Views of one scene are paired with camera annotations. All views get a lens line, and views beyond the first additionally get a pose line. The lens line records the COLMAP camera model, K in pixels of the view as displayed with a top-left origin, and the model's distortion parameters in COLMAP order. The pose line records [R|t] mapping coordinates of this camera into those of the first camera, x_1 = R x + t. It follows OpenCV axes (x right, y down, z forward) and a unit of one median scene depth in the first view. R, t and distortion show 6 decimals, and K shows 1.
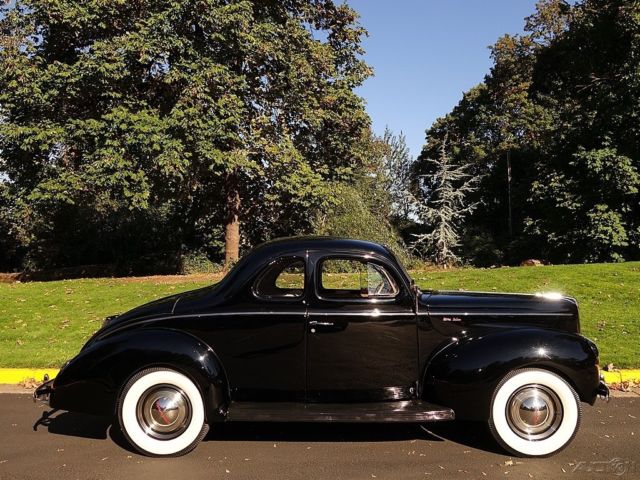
lens RADIAL K [[567.9, 0, 320.0], [0, 567.9, 240.0], [0, 0, 1]] dist [0.004612, -0.012930]
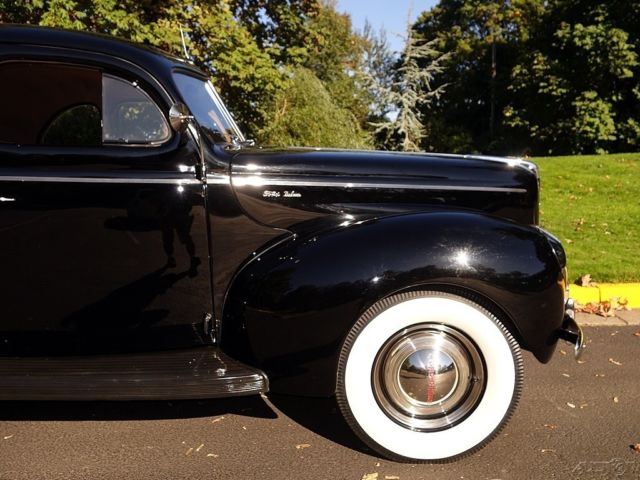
lens RADIAL K [[590.4, 0, 305.8], [0, 590.4, 241.7], [0, 0, 1]] dist [-0.023155, -0.002925]
pose [[0.999806, 0.000505, 0.019694, 0.049232], [-0.003766, 0.986142, 0.165863, 0.019181], [-0.019337, -0.165905, 0.985952, 0.097480]]
